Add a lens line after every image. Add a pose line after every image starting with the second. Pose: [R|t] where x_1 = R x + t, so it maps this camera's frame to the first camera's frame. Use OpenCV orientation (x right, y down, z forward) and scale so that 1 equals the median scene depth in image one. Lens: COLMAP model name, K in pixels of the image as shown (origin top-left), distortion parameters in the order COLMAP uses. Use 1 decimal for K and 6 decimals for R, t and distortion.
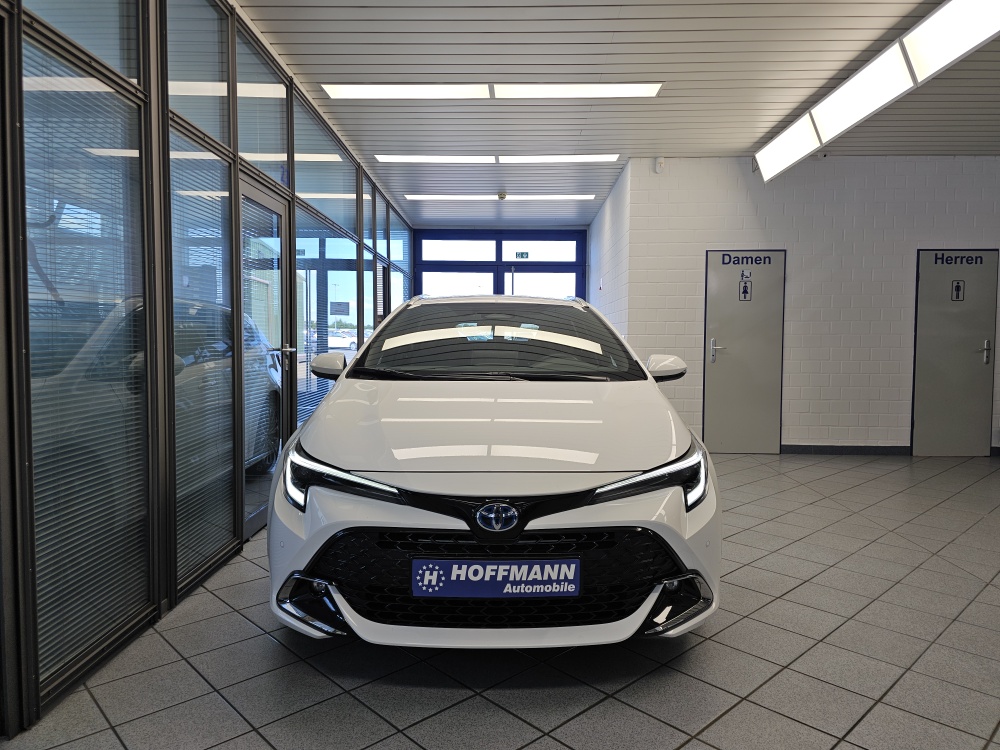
lens RADIAL K [[667.3, 0, 497.7], [0, 667.3, 367.6], [0, 0, 1]] dist [0.062234, -0.065442]
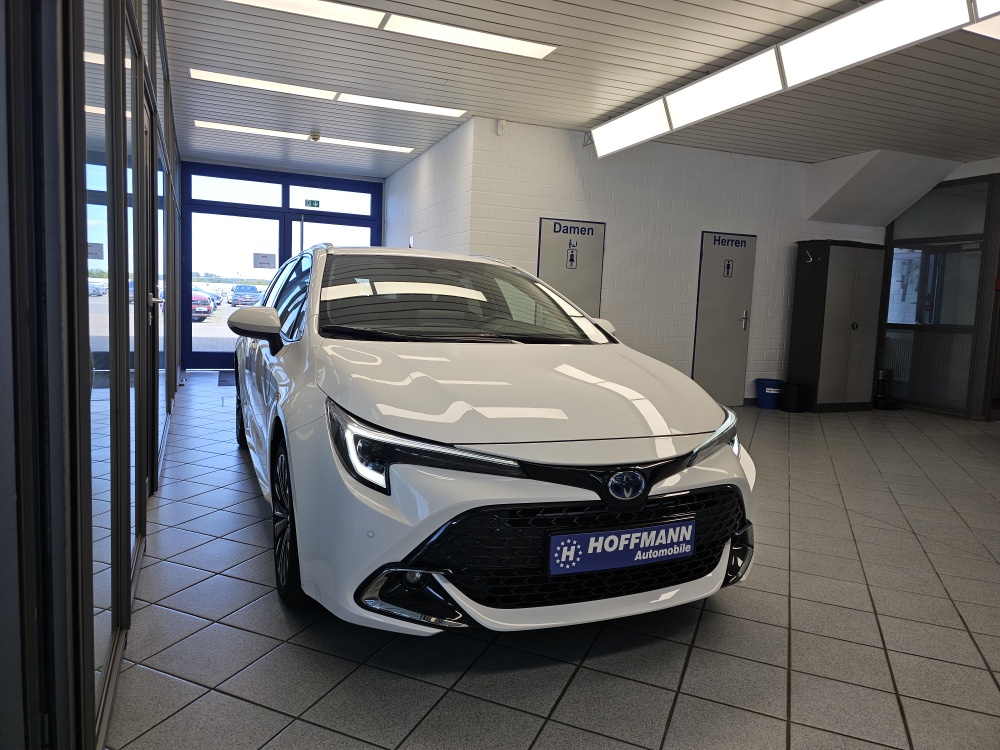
lens RADIAL K [[669.9, 0, 482.4], [0, 669.9, 362.9], [0, 0, 1]] dist [0.084483, -0.097507]
pose [[0.921128, -0.002436, 0.389252, -0.533340], [-0.018673, 0.998553, 0.050435, 0.001042], [-0.388811, -0.053725, 0.919750, 0.177649]]
